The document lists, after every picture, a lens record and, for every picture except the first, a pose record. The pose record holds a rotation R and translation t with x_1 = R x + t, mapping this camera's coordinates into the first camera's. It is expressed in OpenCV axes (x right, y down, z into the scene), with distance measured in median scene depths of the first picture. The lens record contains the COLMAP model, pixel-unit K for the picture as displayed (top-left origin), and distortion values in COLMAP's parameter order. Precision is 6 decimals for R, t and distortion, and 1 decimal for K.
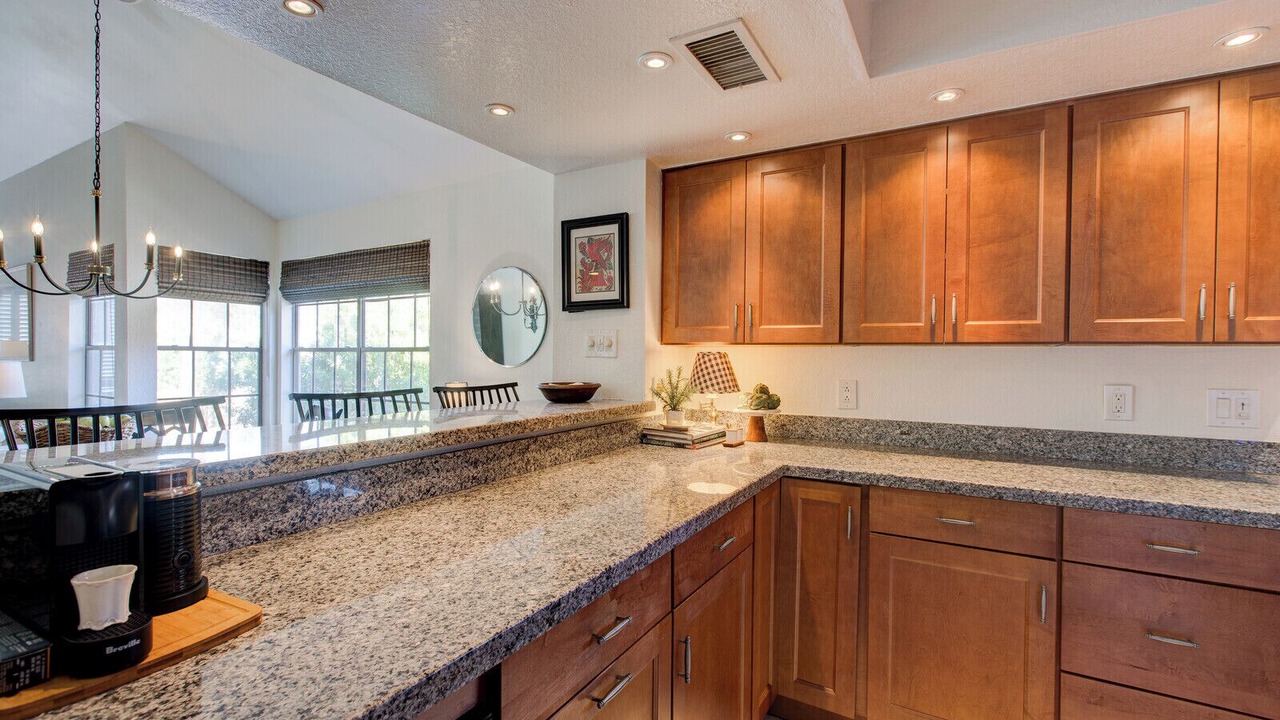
lens RADIAL K [[566.6, 0, 640.1], [0, 566.6, 360.6], [0, 0, 1]] dist [-0.000767, -0.000099]
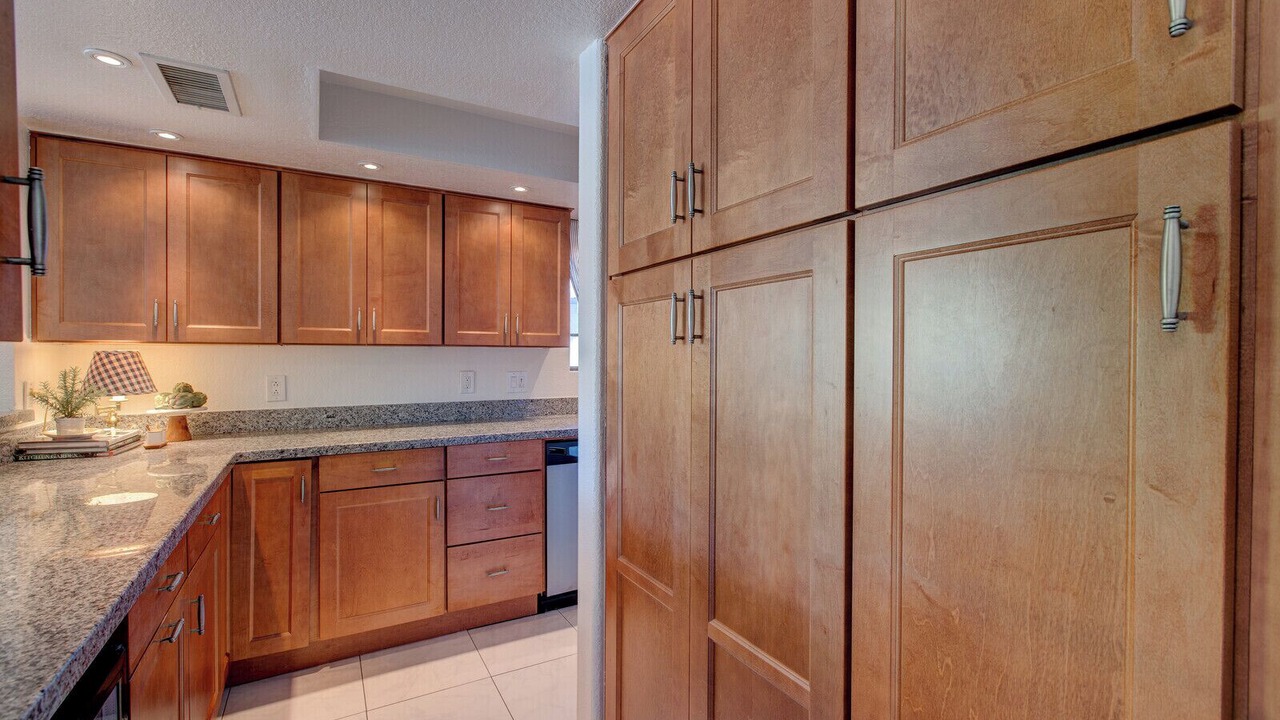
lens RADIAL K [[566.6, 0, 639.0], [0, 566.6, 360.1], [0, 0, 1]] dist [-0.000767, -0.000099]
pose [[0.512613, -0.015230, 0.858485, -0.295863], [0.008991, 0.999883, 0.012370, -0.004774], [-0.858573, 0.001378, 0.512690, -0.251942]]
